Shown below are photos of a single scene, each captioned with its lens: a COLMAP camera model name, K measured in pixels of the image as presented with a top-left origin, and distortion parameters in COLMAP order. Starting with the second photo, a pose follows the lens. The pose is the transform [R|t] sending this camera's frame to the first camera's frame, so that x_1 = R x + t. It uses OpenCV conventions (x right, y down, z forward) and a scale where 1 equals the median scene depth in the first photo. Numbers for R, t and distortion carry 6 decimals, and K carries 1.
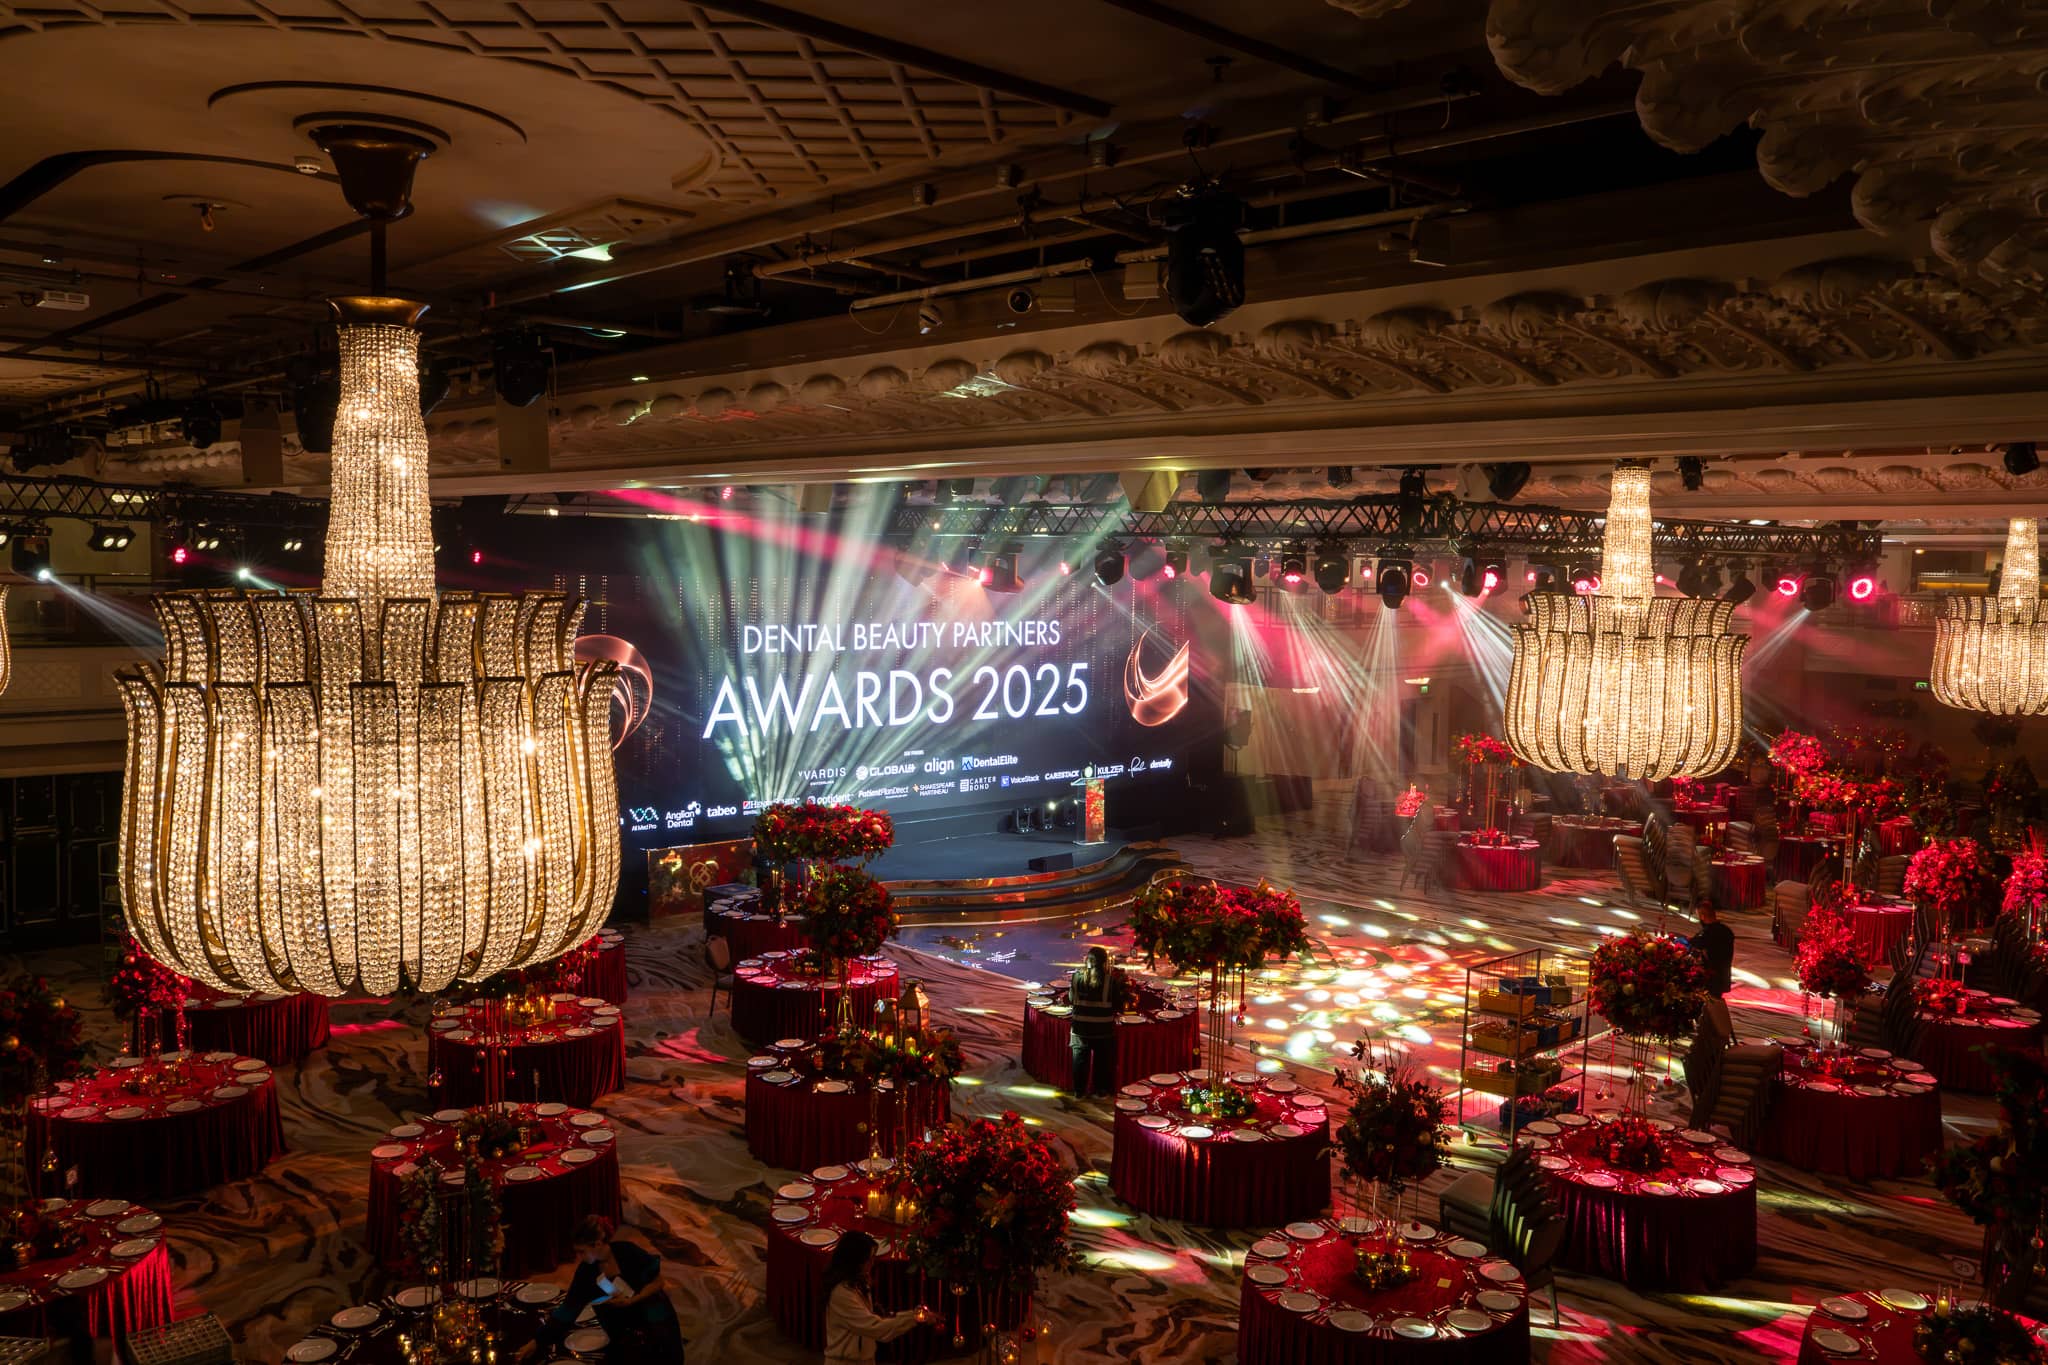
lens RADIAL K [[1652.4, 0, 1024.0], [0, 1652.4, 682.5], [0, 0, 1]] dist [-0.009138, -0.001419]
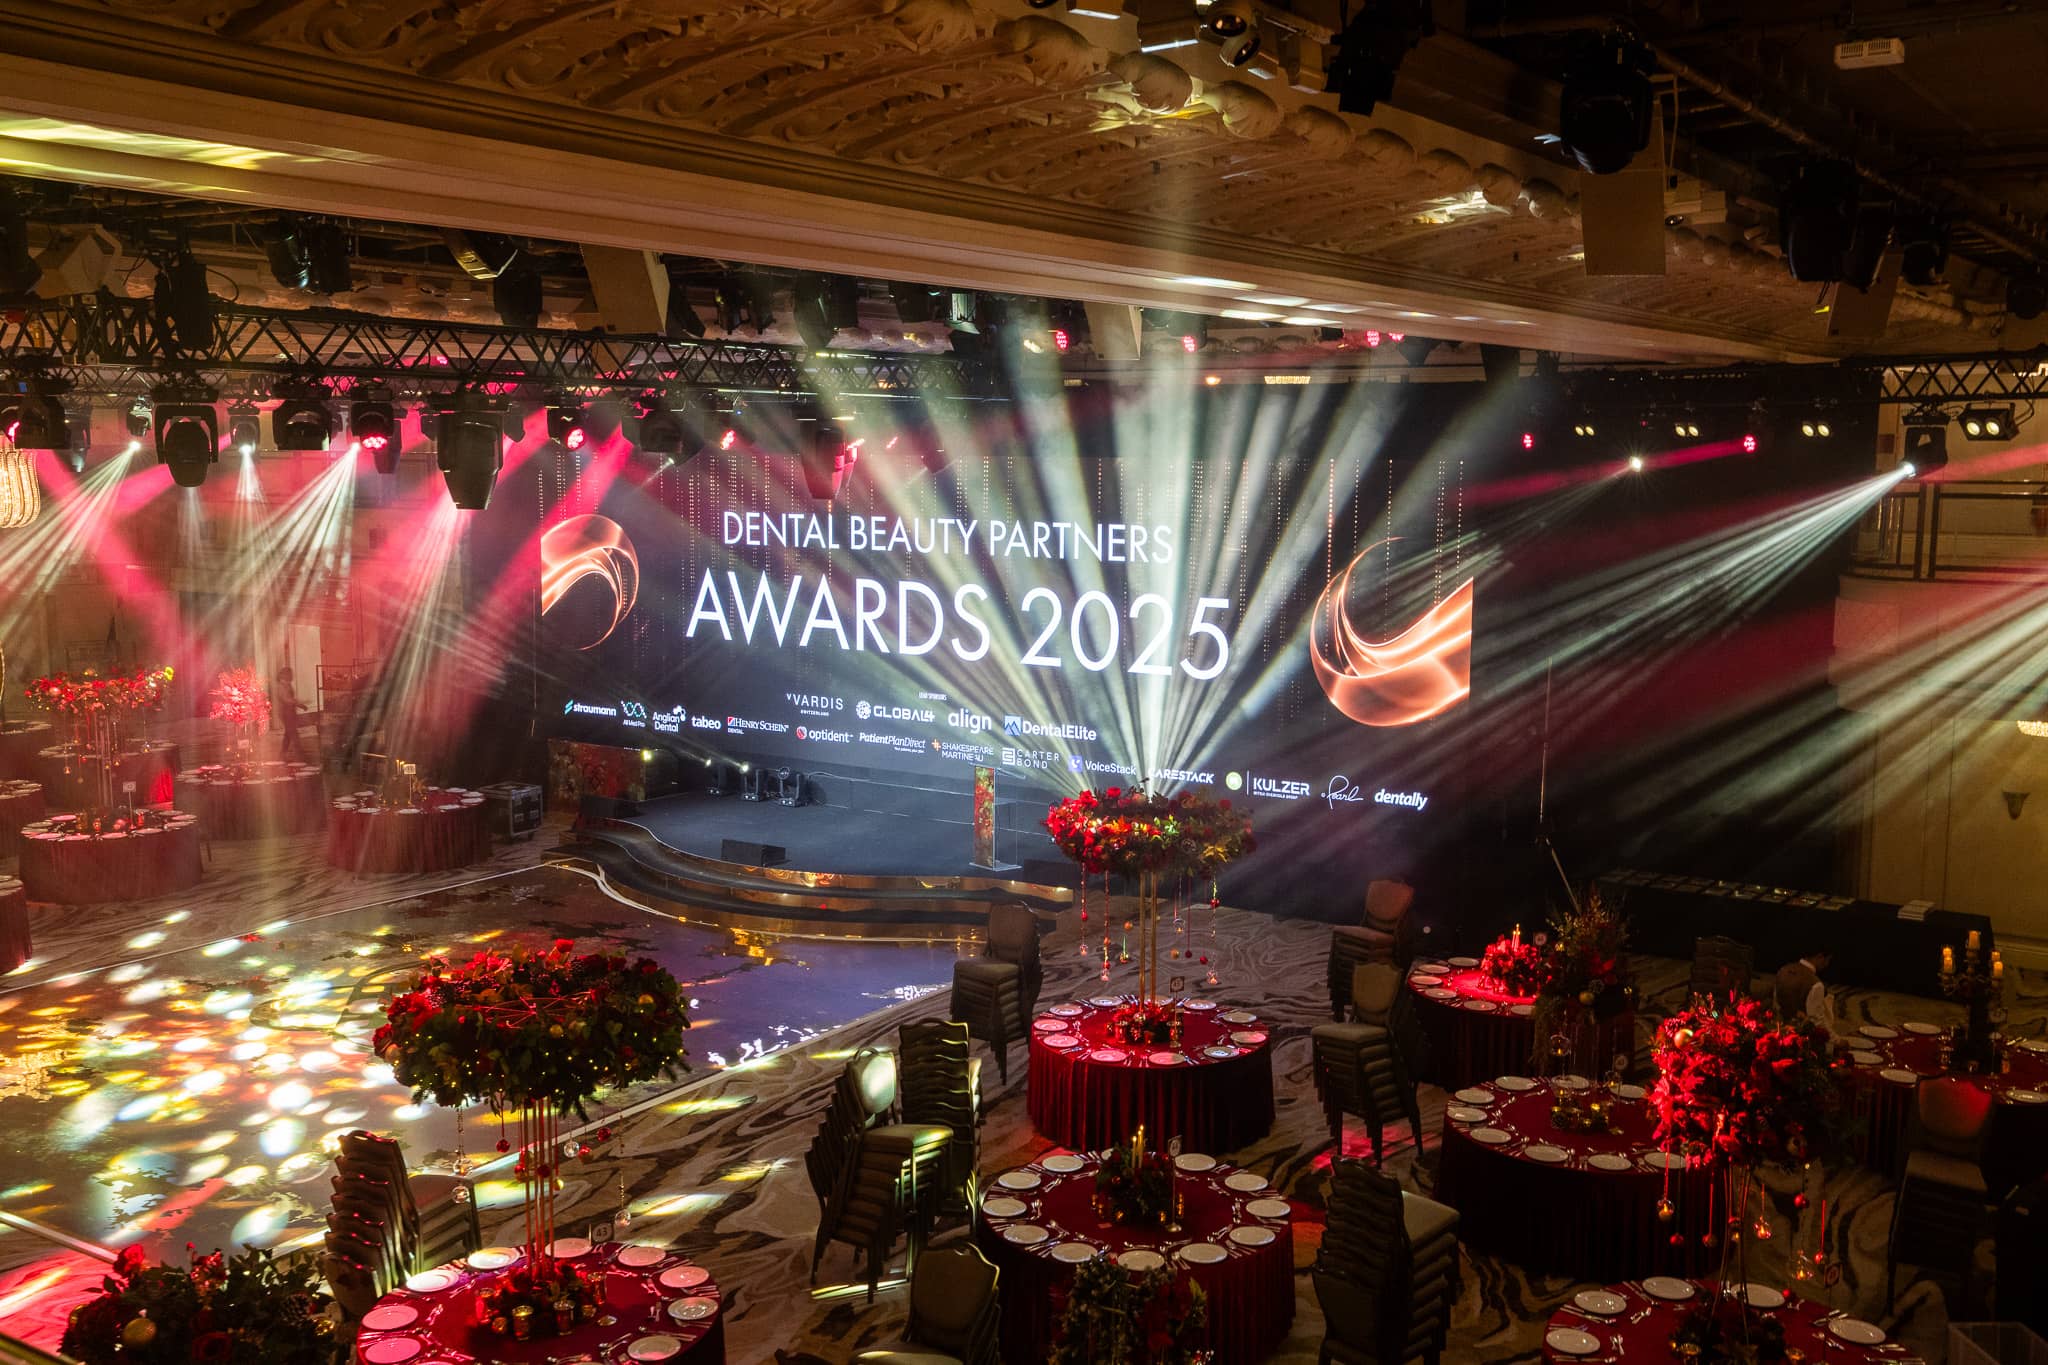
lens RADIAL K [[1980.3, 0, 1024.0], [0, 1980.3, 682.5], [0, 0, 1]] dist [0.006039, 0.001779]
pose [[0.231462, 0.104484, -0.967217, 0.786699], [-0.070610, 0.993398, 0.090415, -0.045420], [0.970278, 0.047367, 0.237311, 0.826168]]
